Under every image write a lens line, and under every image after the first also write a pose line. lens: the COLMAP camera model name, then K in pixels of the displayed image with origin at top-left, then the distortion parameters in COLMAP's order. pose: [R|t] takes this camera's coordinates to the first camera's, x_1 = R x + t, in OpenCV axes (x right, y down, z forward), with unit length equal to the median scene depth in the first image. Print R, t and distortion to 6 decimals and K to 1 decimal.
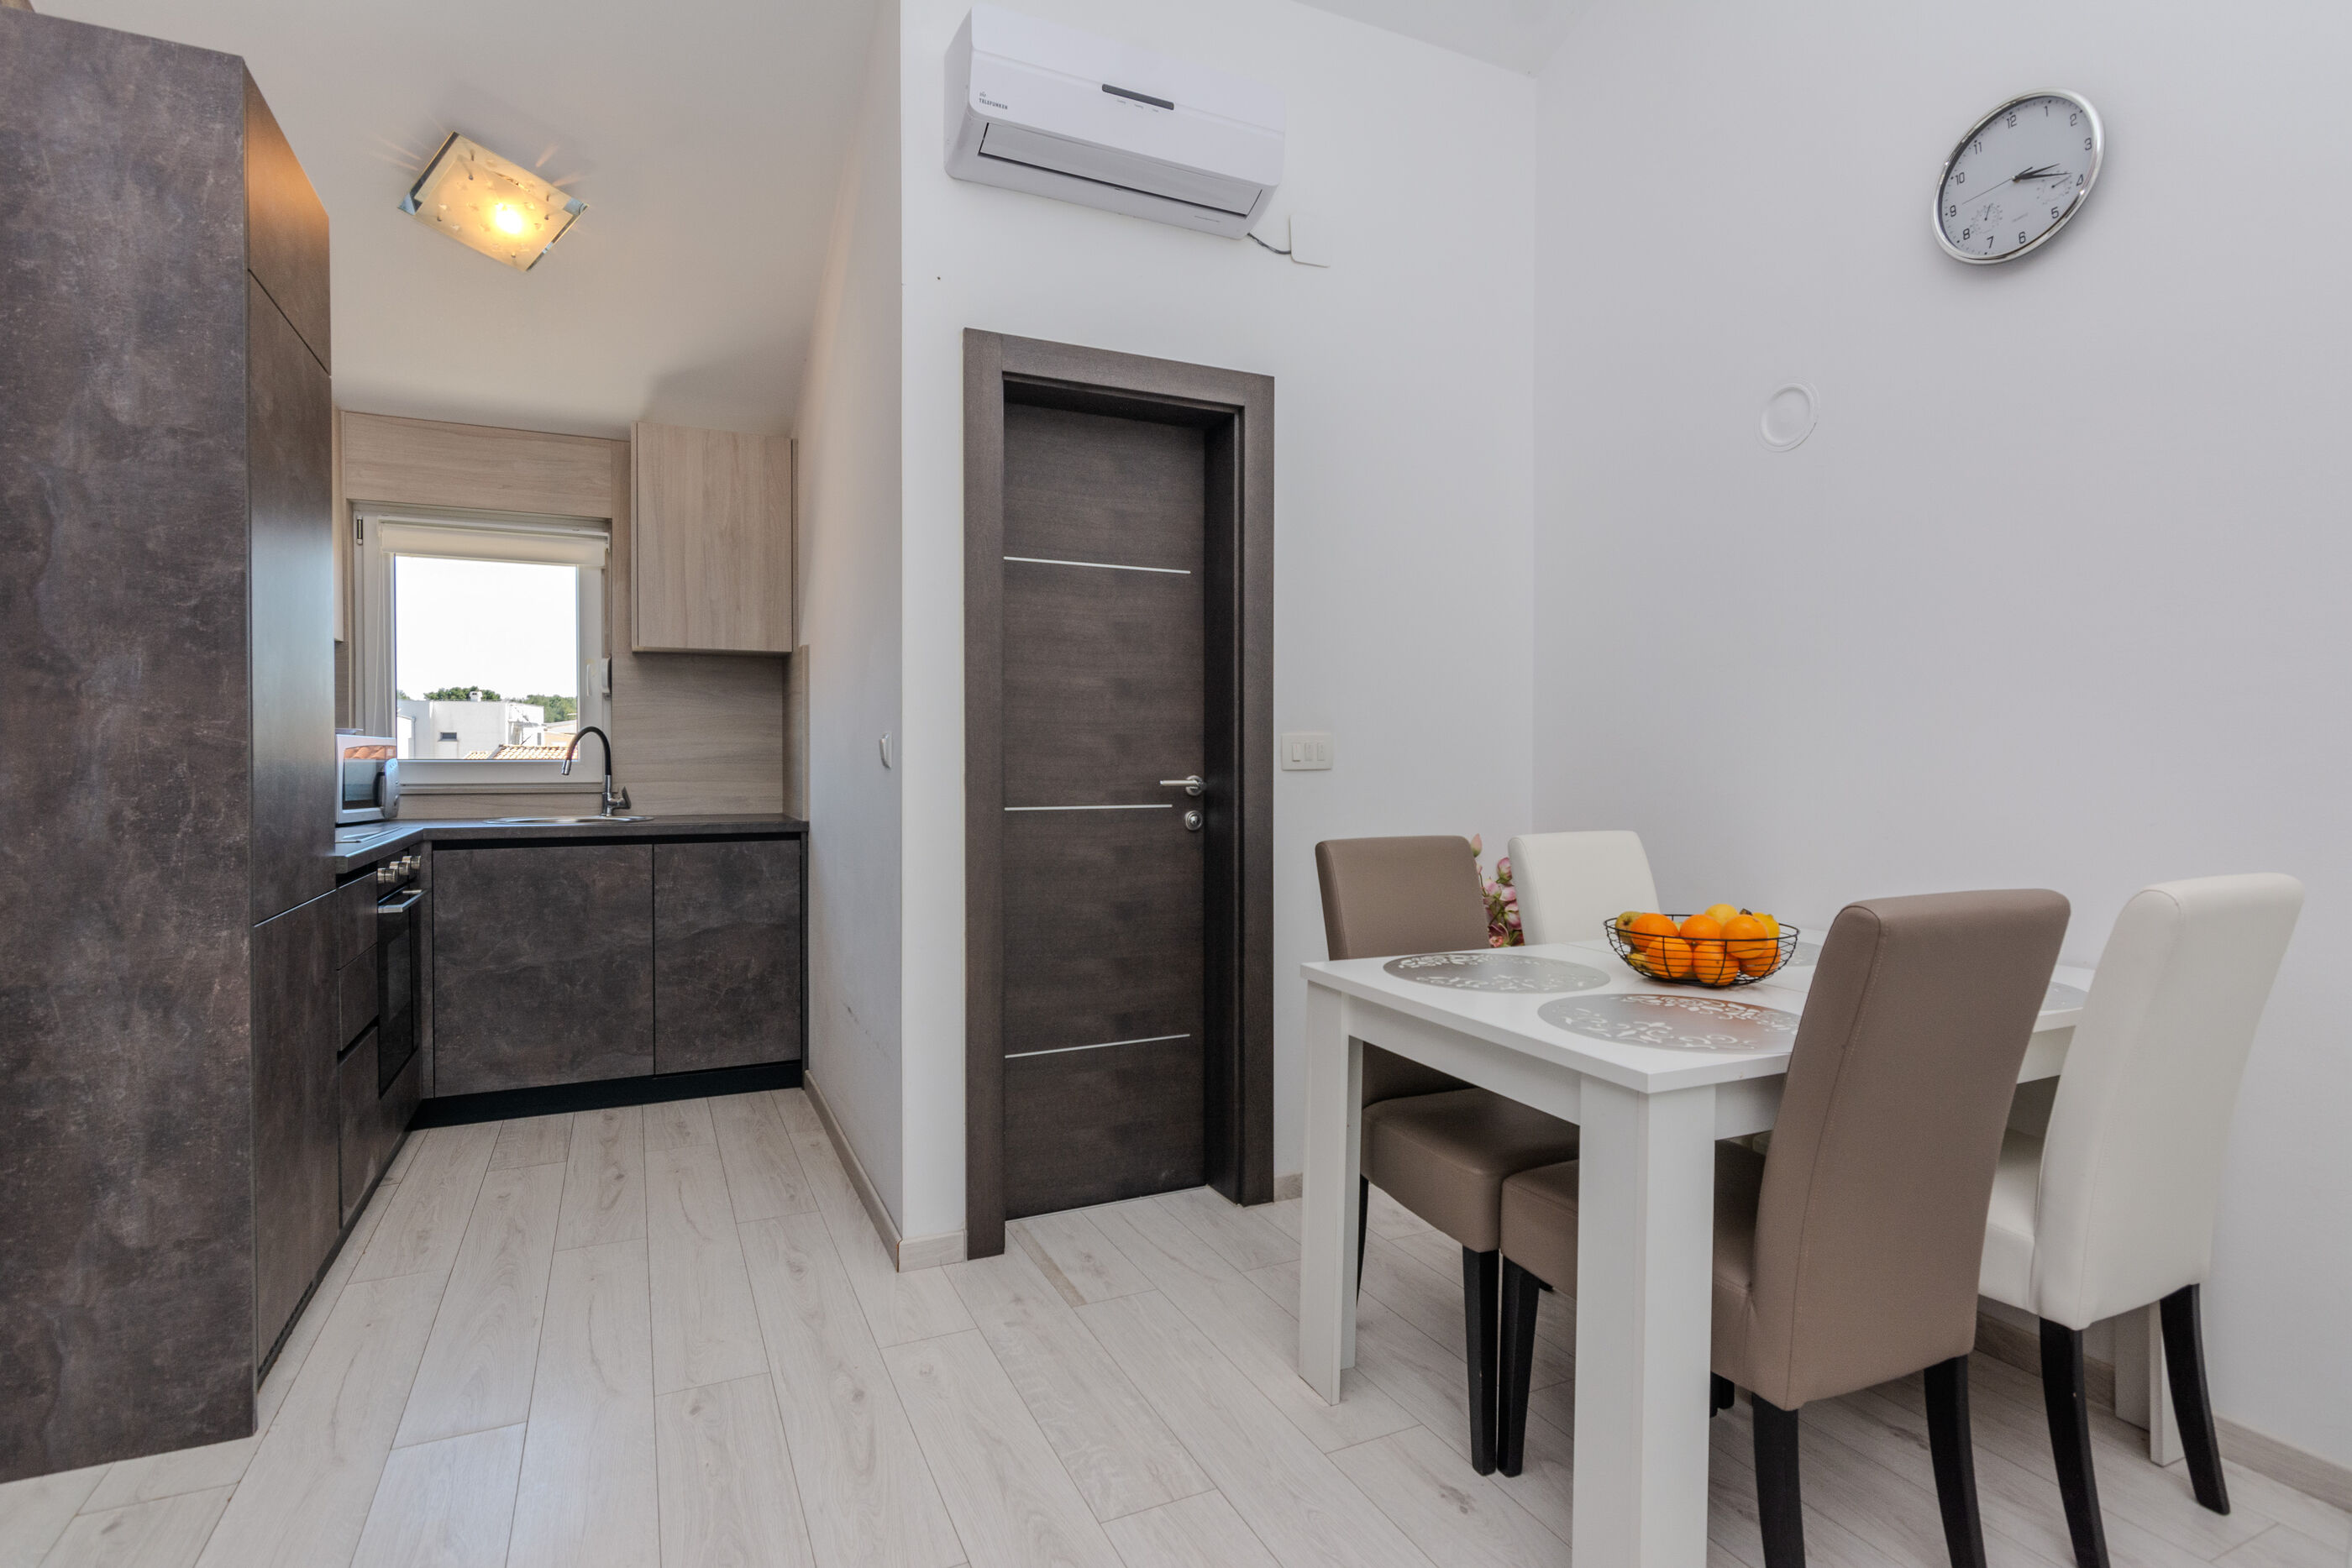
lens RADIAL K [[1150.5, 0, 1120.9], [0, 1150.5, 769.9], [0, 0, 1]] dist [0.002000, -0.000531]
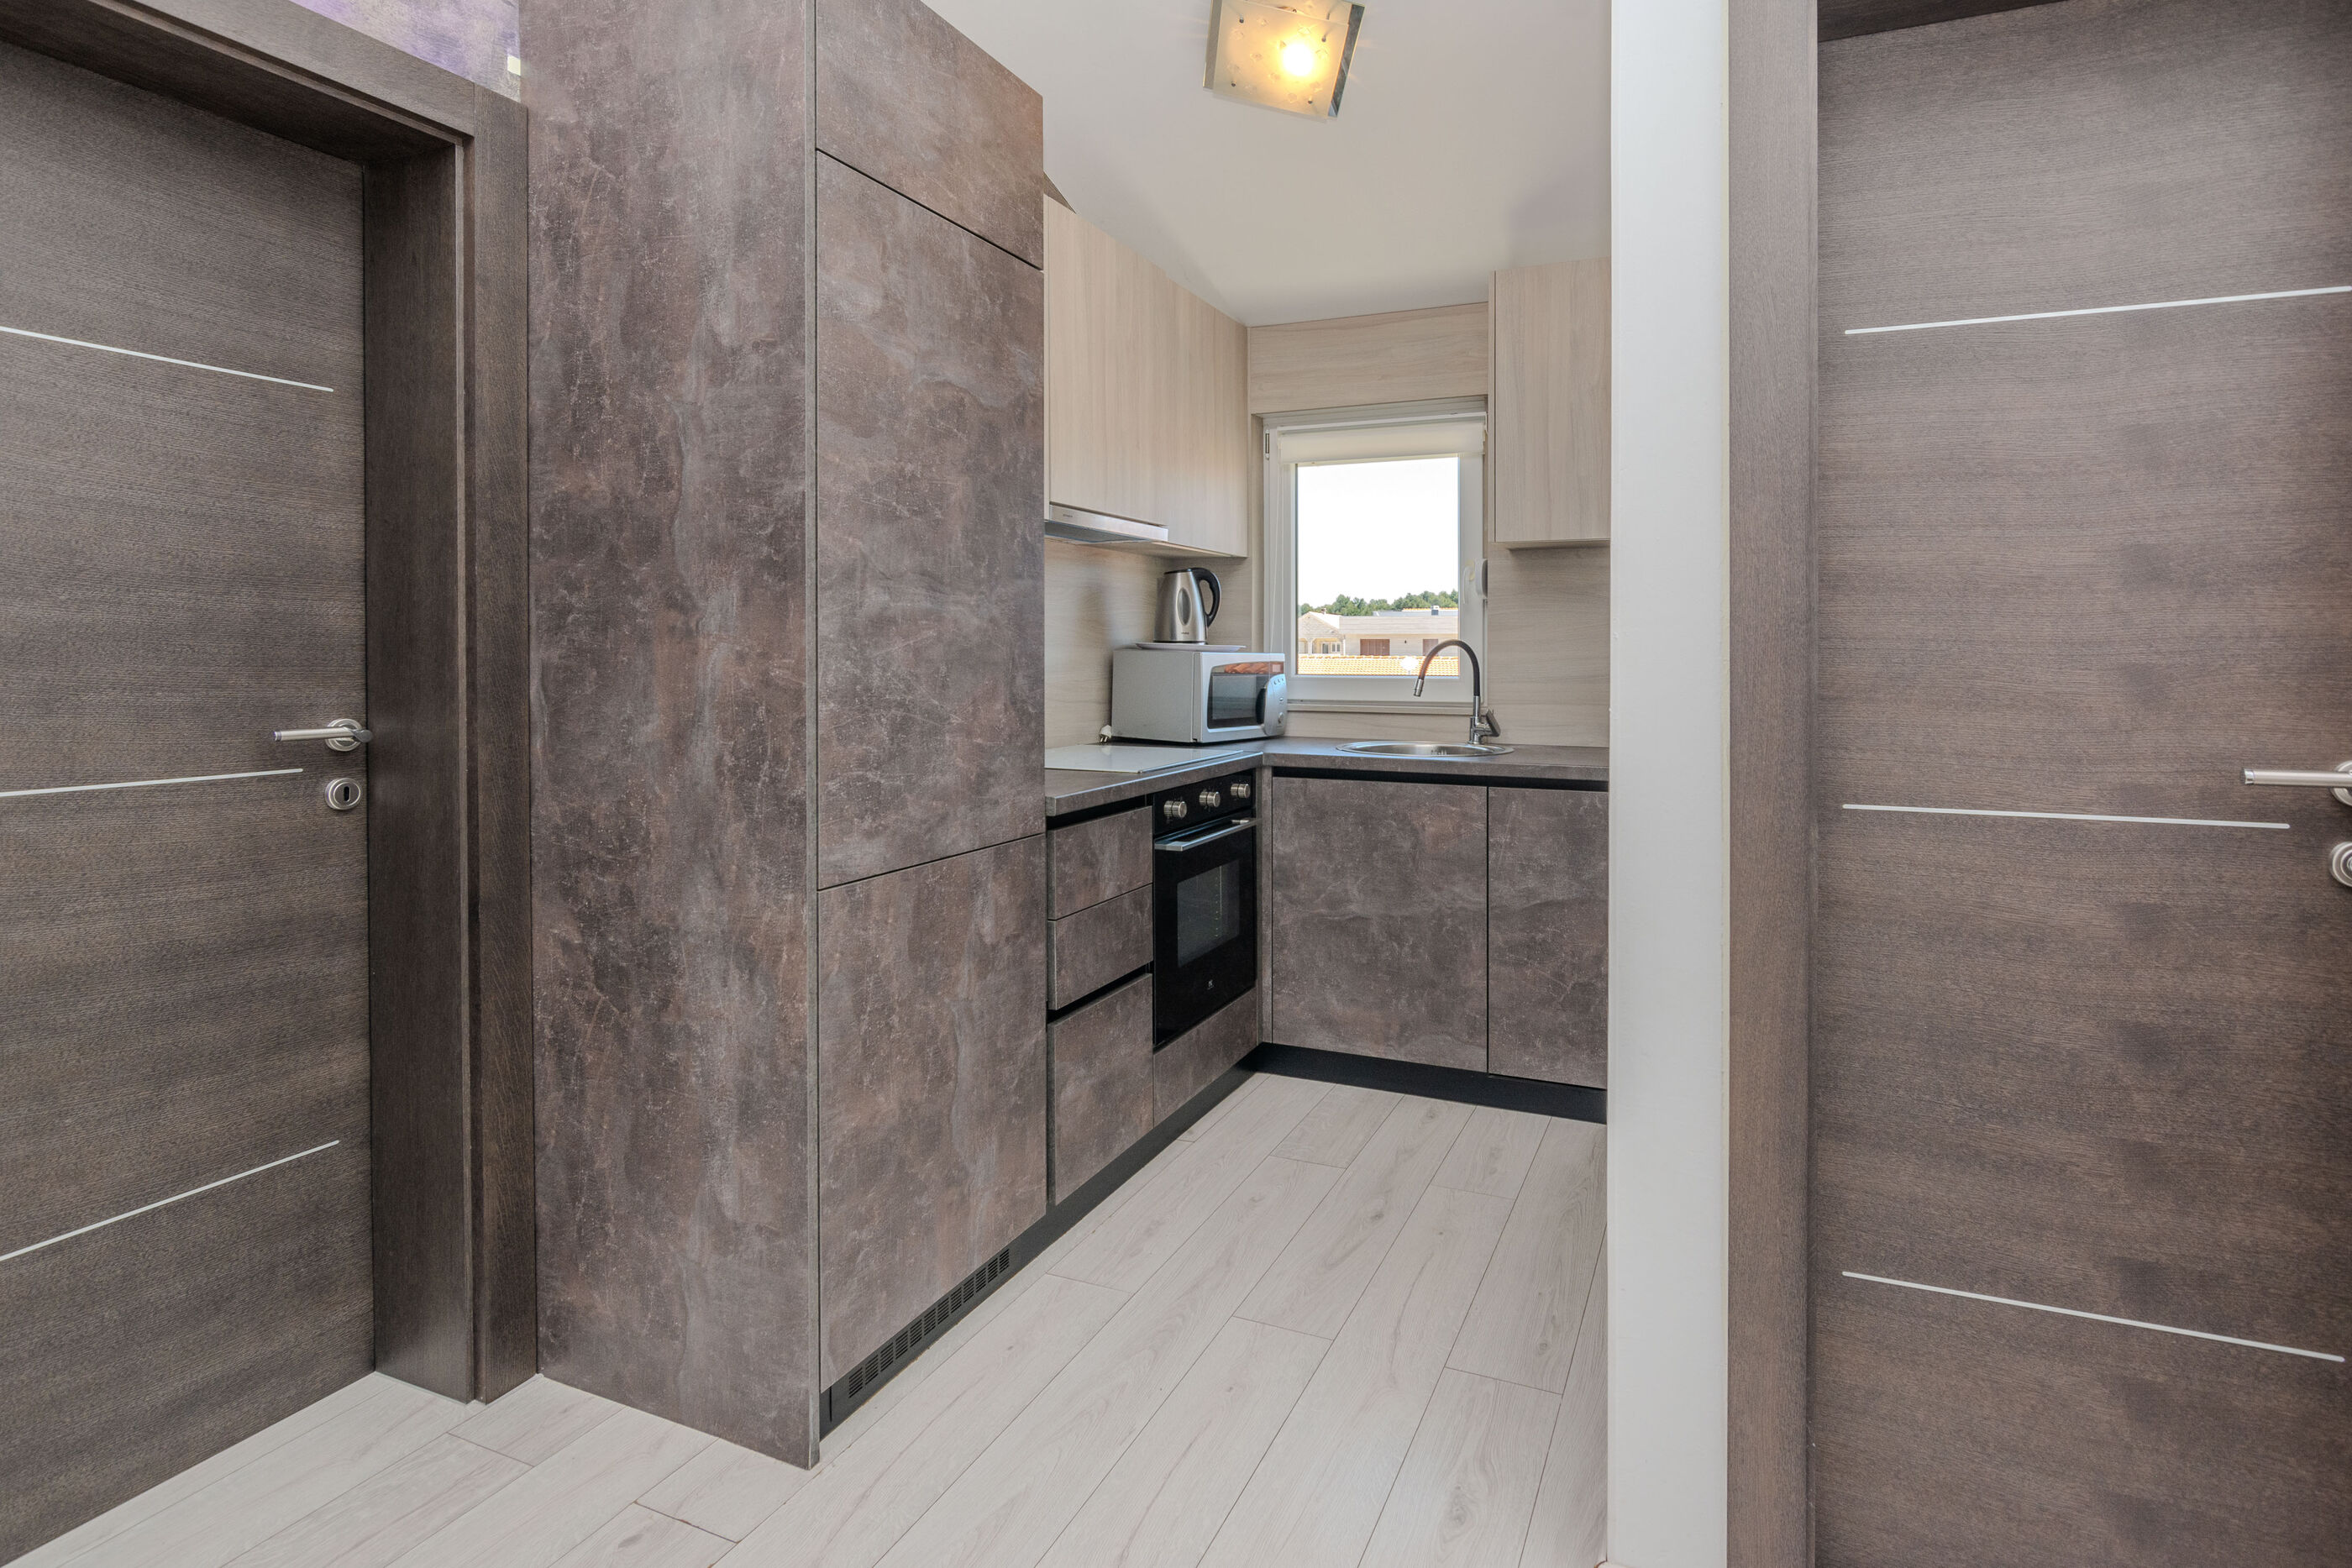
lens RADIAL K [[1150.5, 0, 1298.7], [0, 1150.5, 663.8], [0, 0, 1]] dist [0.002000, -0.000531]
pose [[0.709195, 0.007517, -0.704972, 0.085436], [-0.007386, 0.999968, 0.003233, -0.029370], [0.704973, 0.002914, 0.709228, 0.419476]]
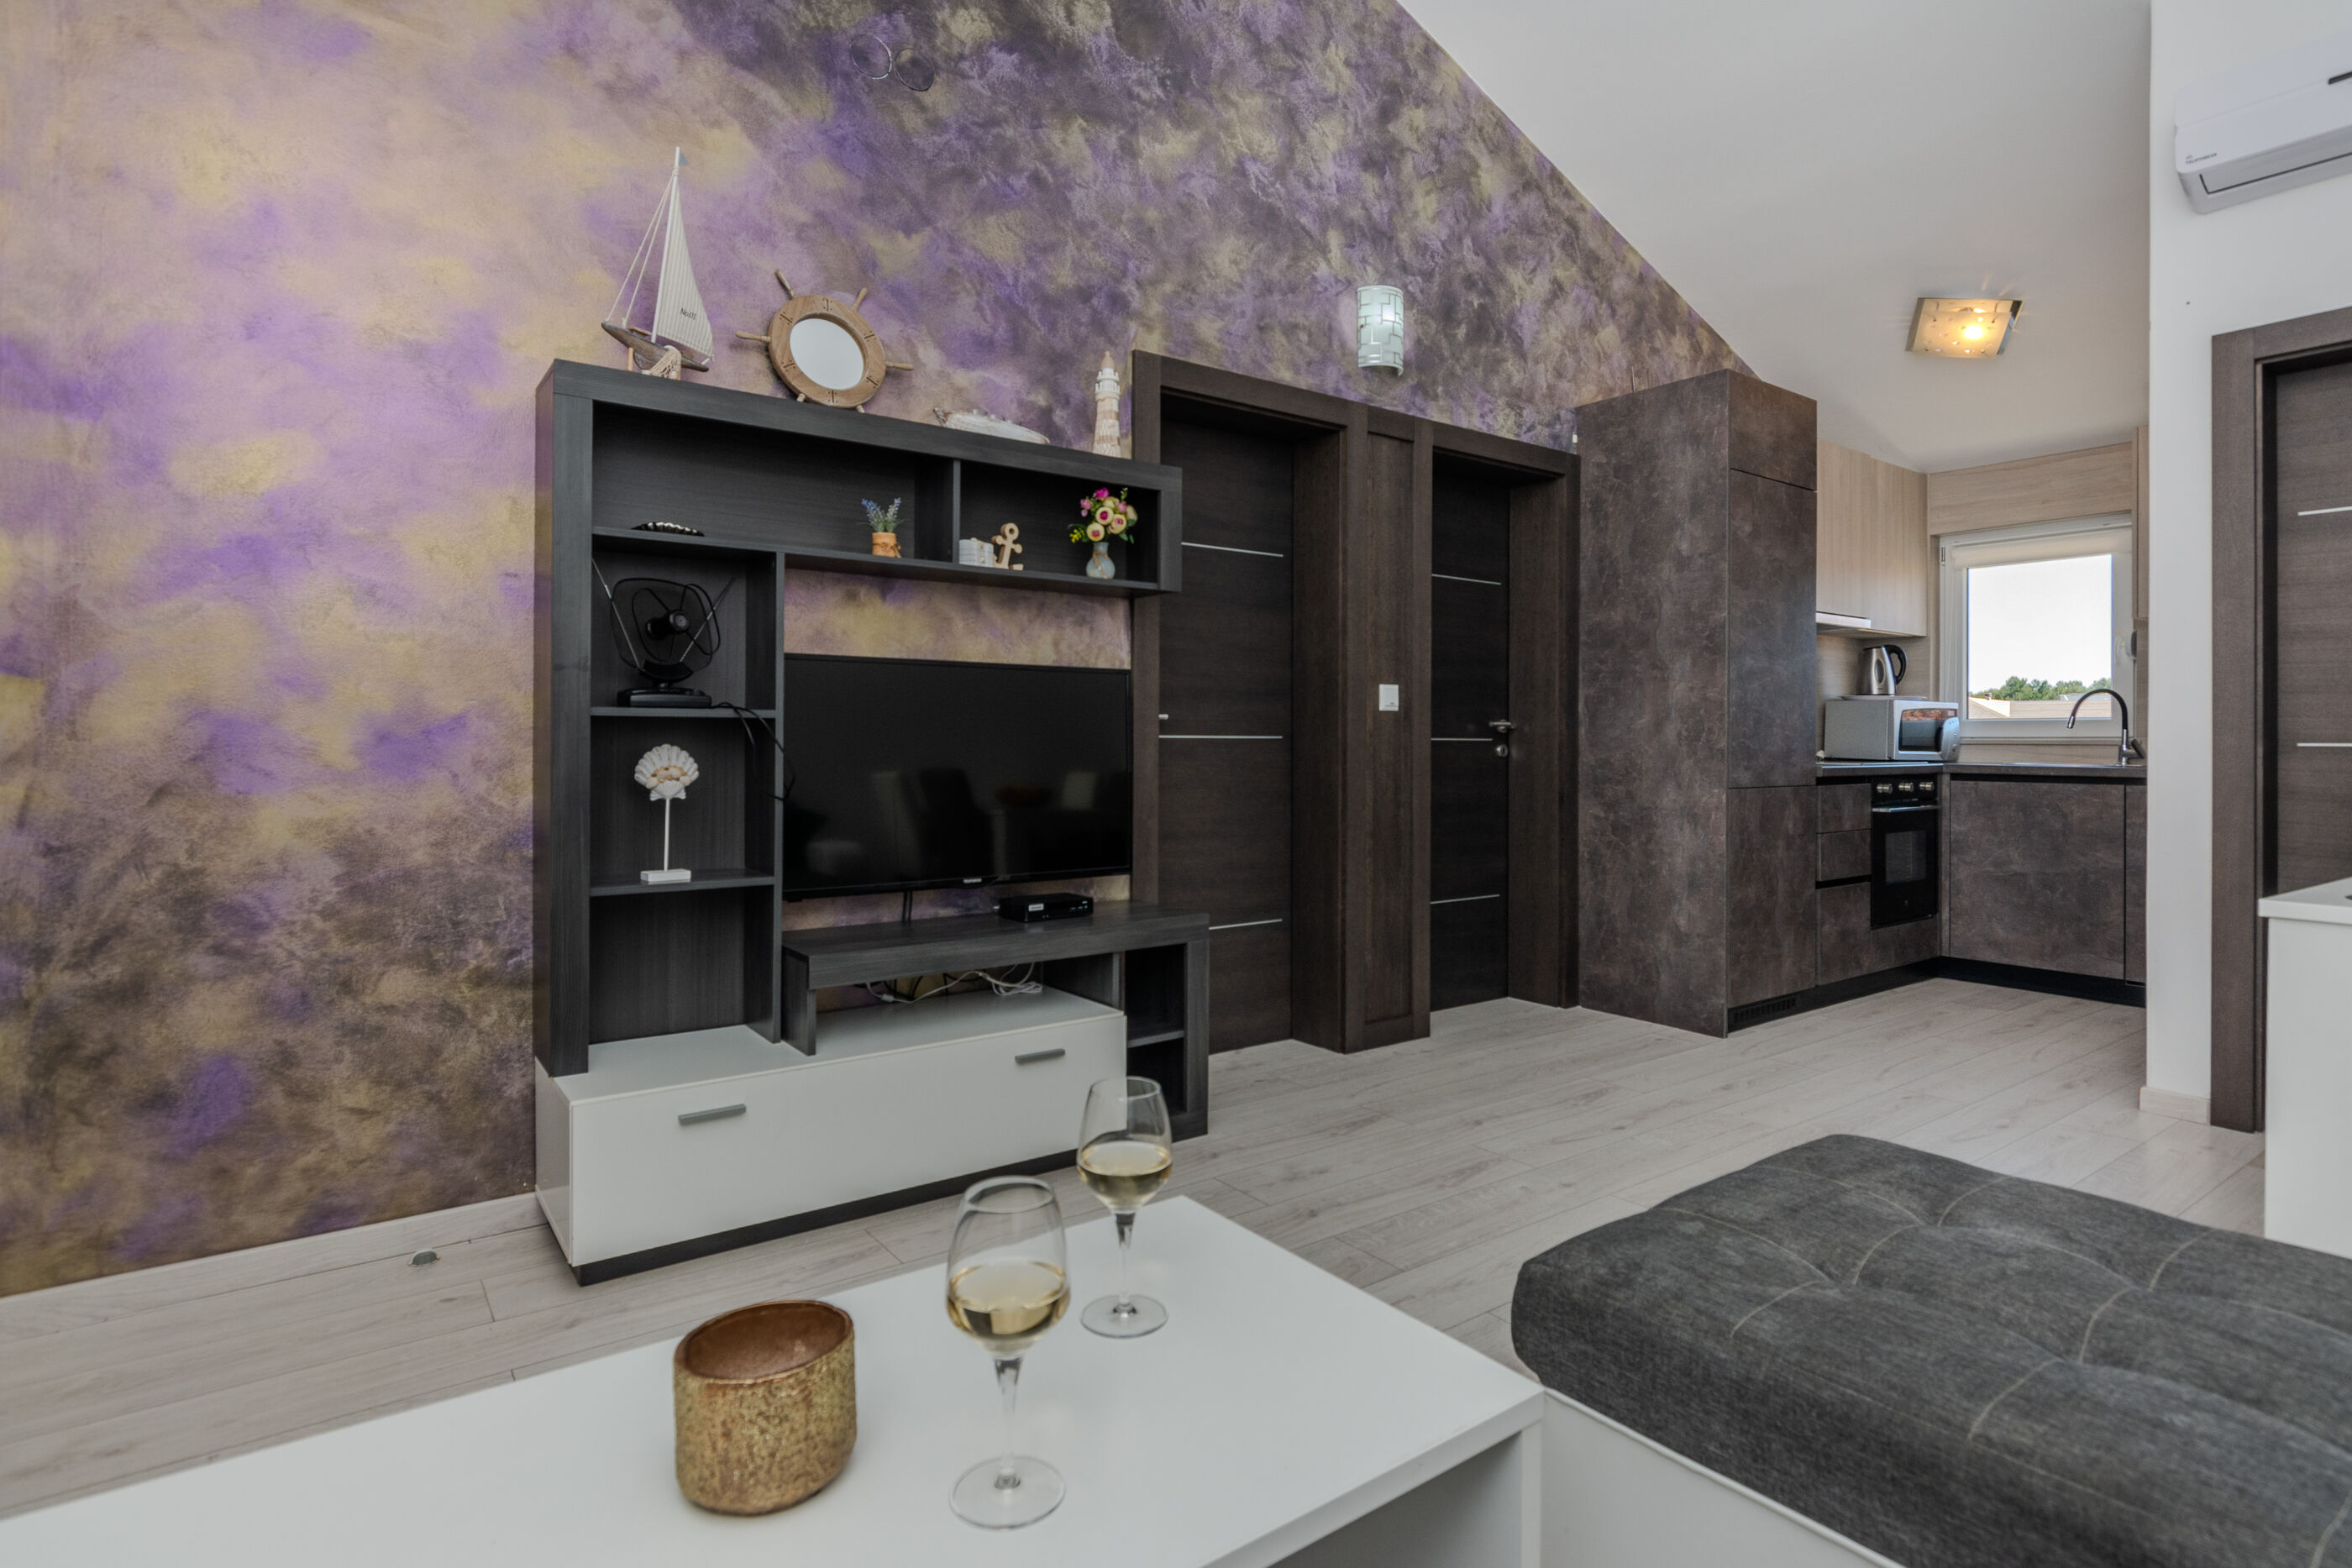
lens RADIAL K [[1150.5, 0, 1225.9], [0, 1150.5, 734.3], [0, 0, 1]] dist [0.002000, -0.000531]
pose [[0.223973, -0.002941, -0.974591, 0.684278], [-0.016817, 0.999835, -0.006882, 0.044994], [0.974450, 0.017931, 0.223887, -0.215560]]
